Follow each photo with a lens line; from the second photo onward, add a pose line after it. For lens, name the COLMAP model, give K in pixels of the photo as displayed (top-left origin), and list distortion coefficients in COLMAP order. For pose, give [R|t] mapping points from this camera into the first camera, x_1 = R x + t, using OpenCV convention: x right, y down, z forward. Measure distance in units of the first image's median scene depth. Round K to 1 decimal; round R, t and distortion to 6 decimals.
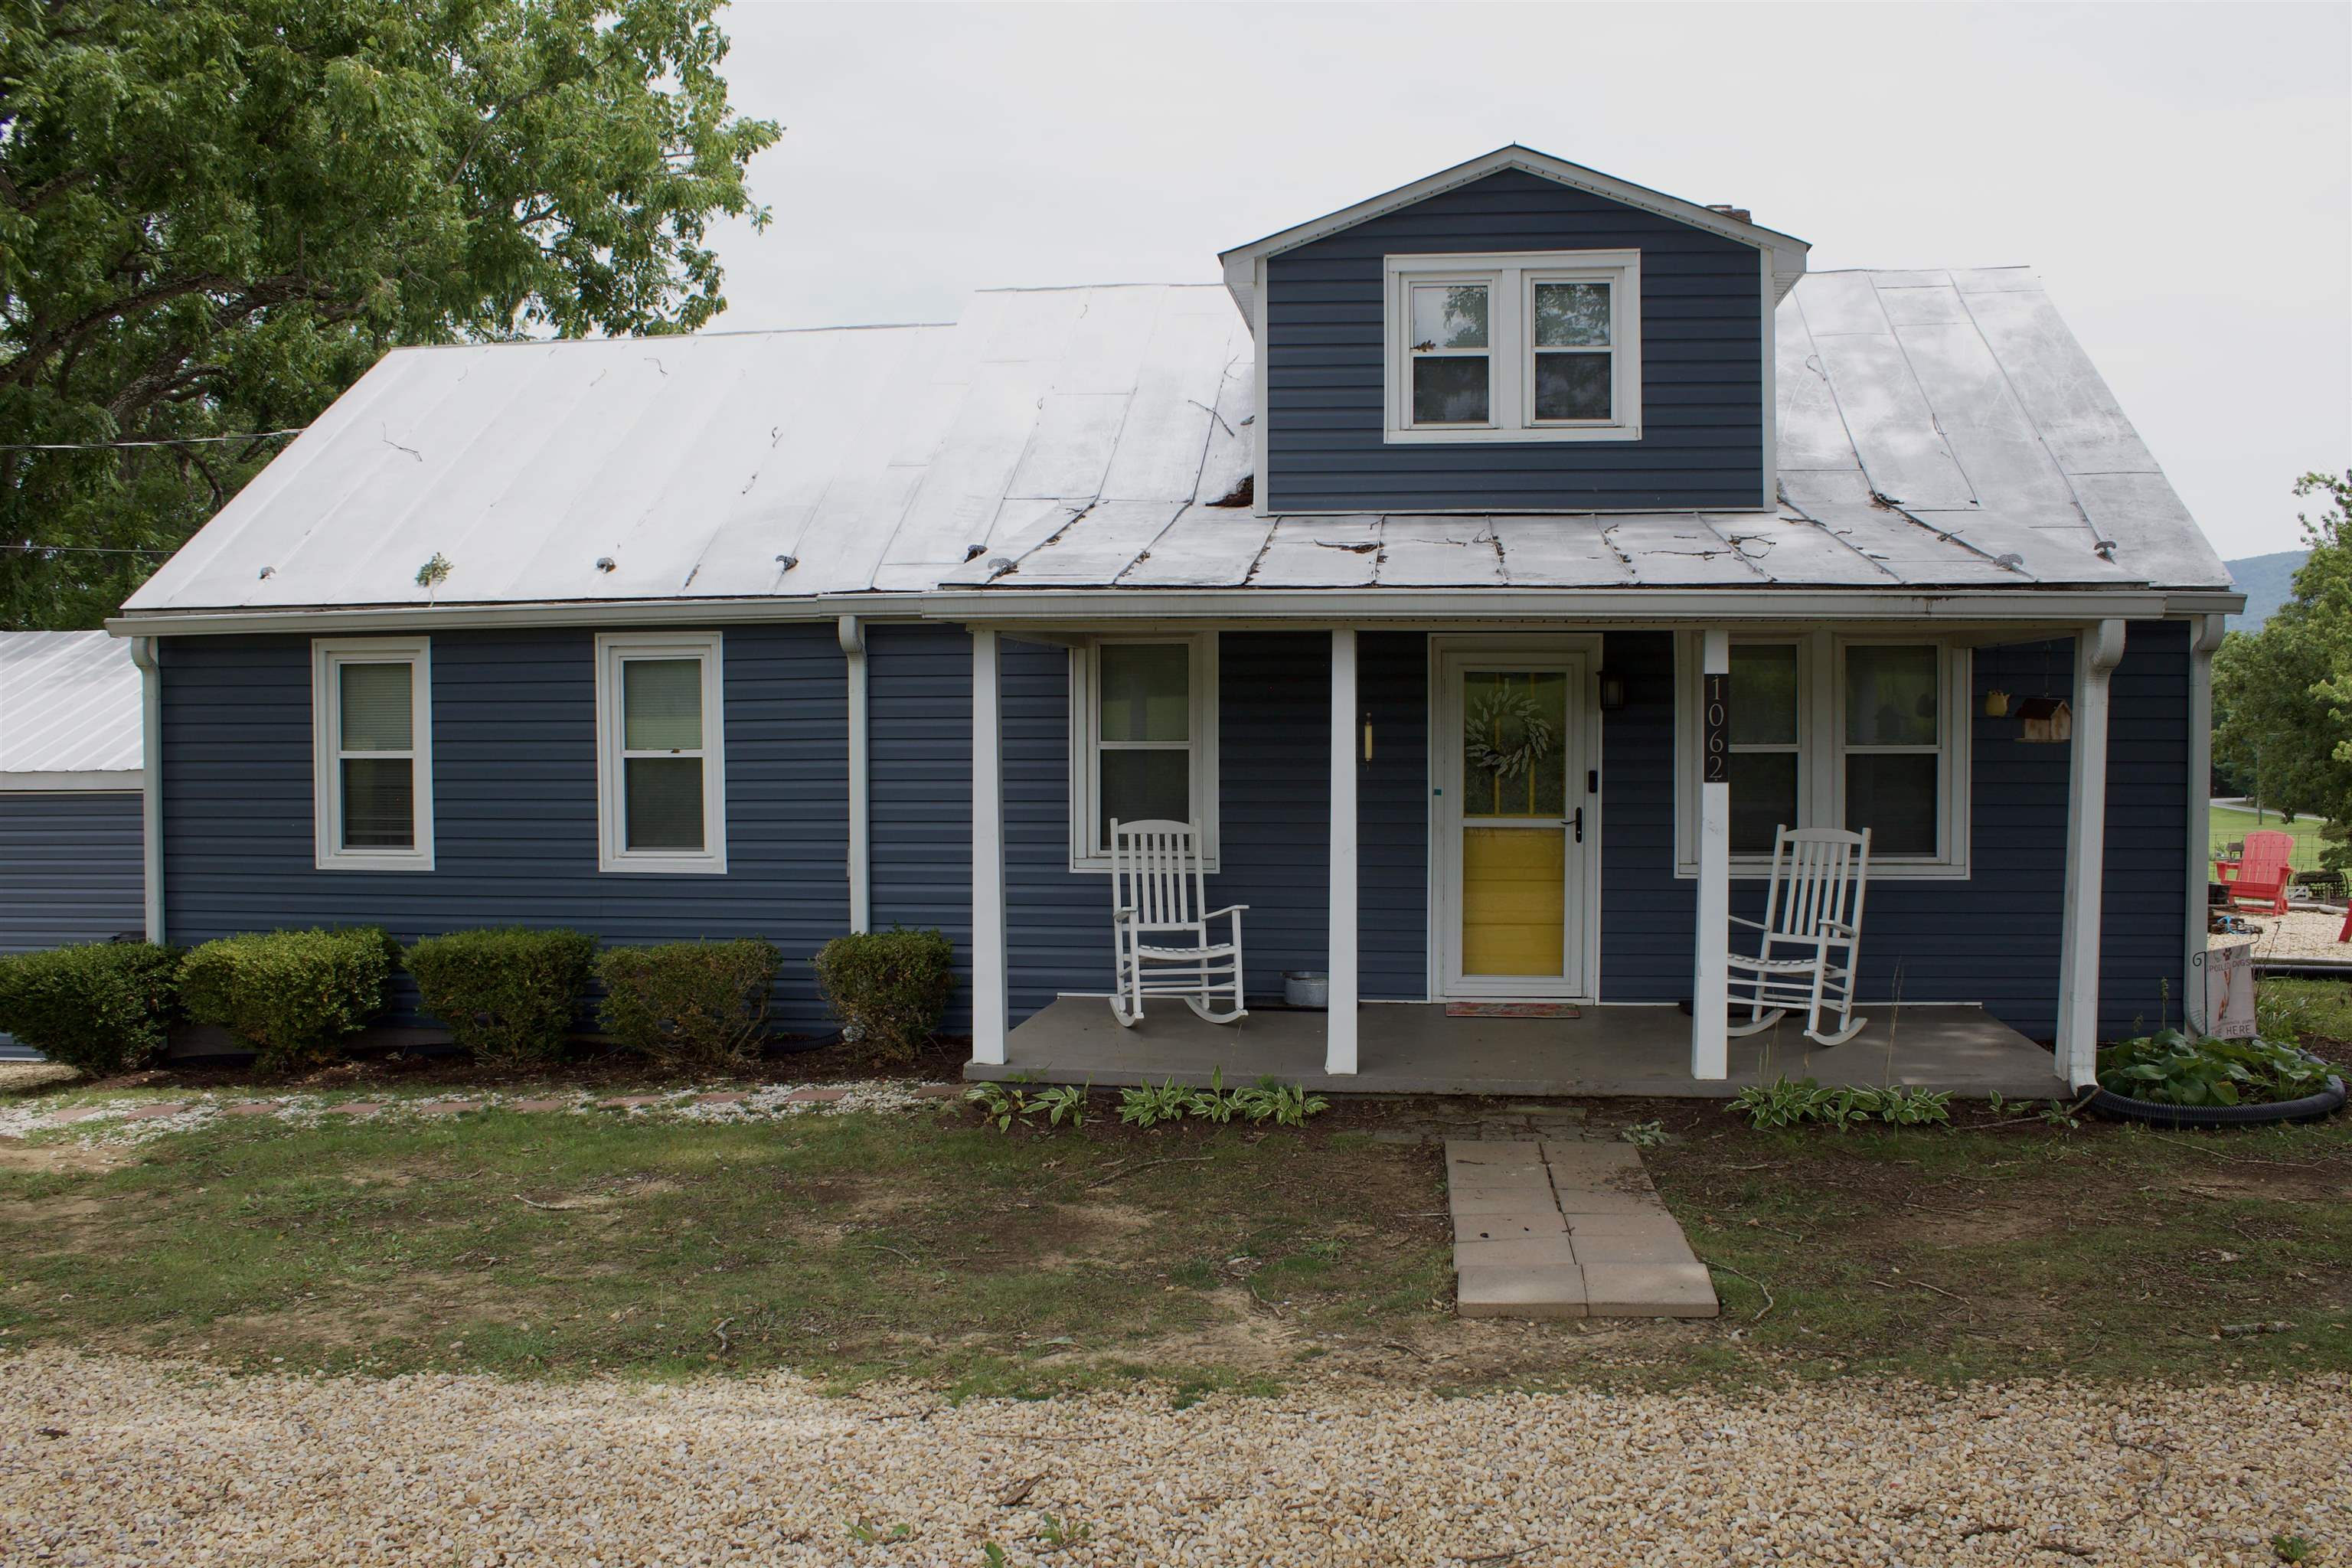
lens RADIAL K [[1988.1, 0, 1188.5], [0, 1988.1, 789.9], [0, 0, 1]] dist [-0.148504, 0.120736]
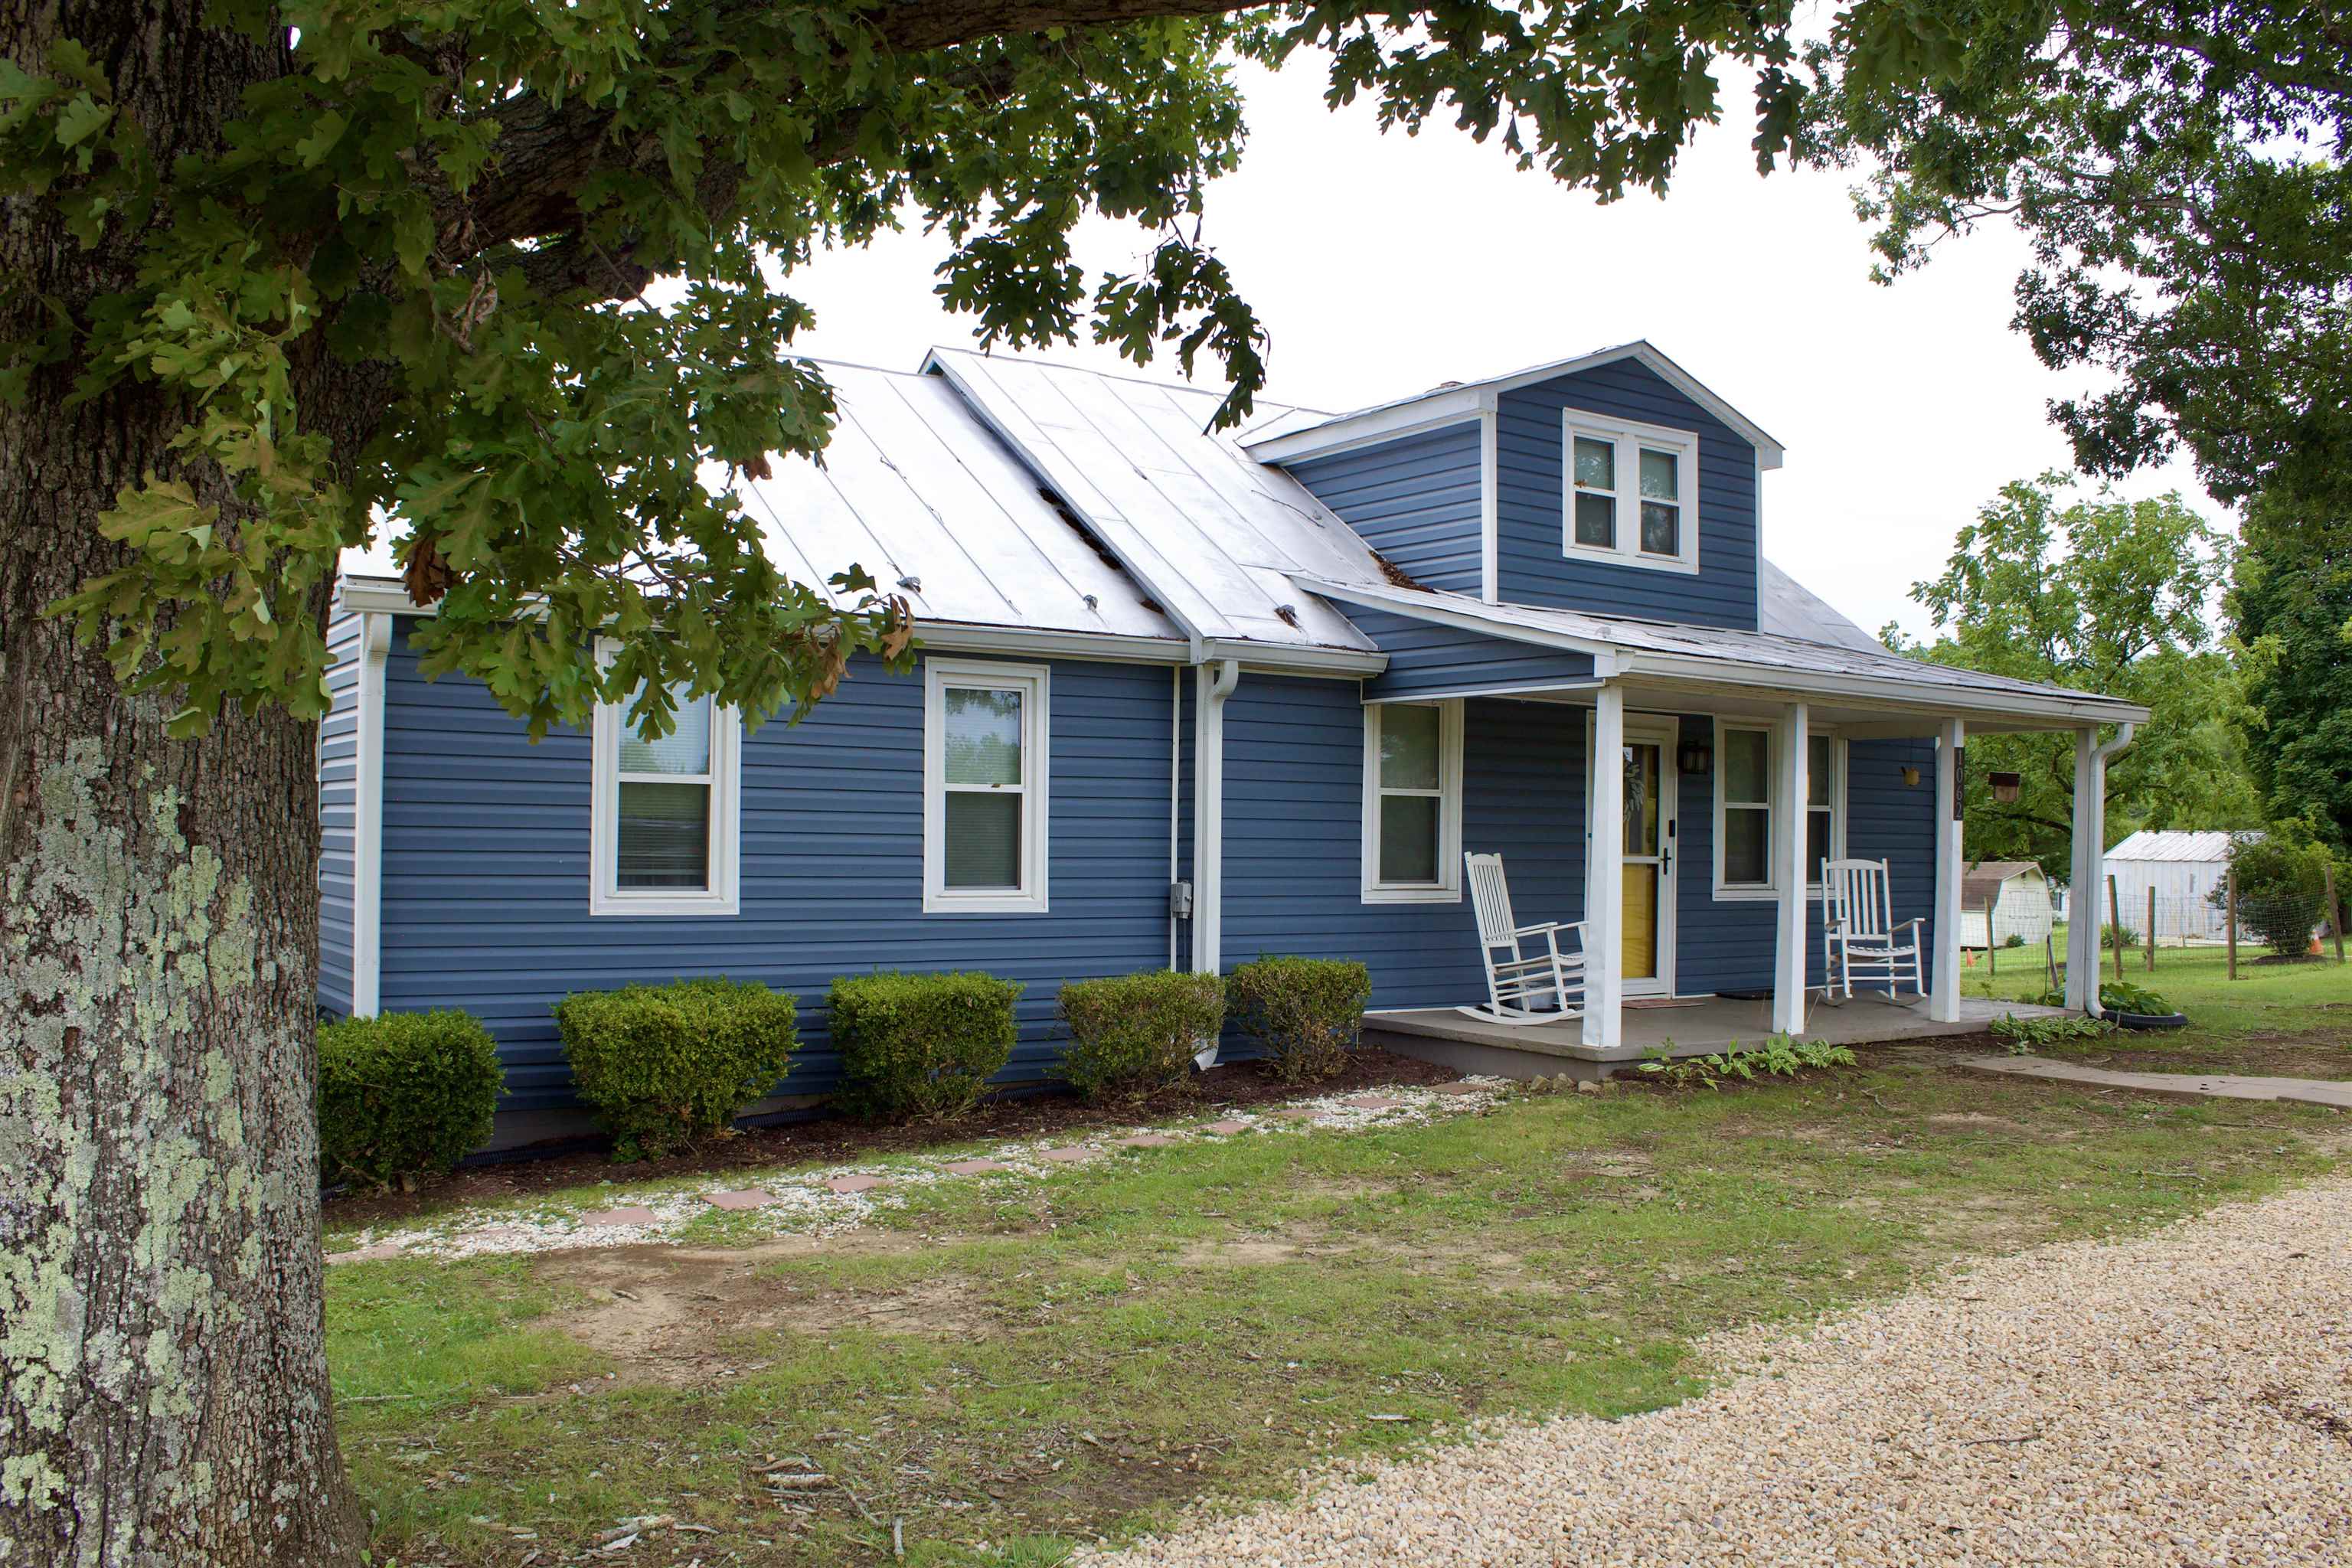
lens RADIAL K [[1988.1, 0, 1188.5], [0, 1988.1, 789.9], [0, 0, 1]] dist [-0.148504, 0.120736]
pose [[0.745889, 0.029300, 0.665426, -0.916941], [0.004707, 0.998775, -0.049255, 0.033478], [-0.666054, 0.039871, 0.744837, 0.234518]]
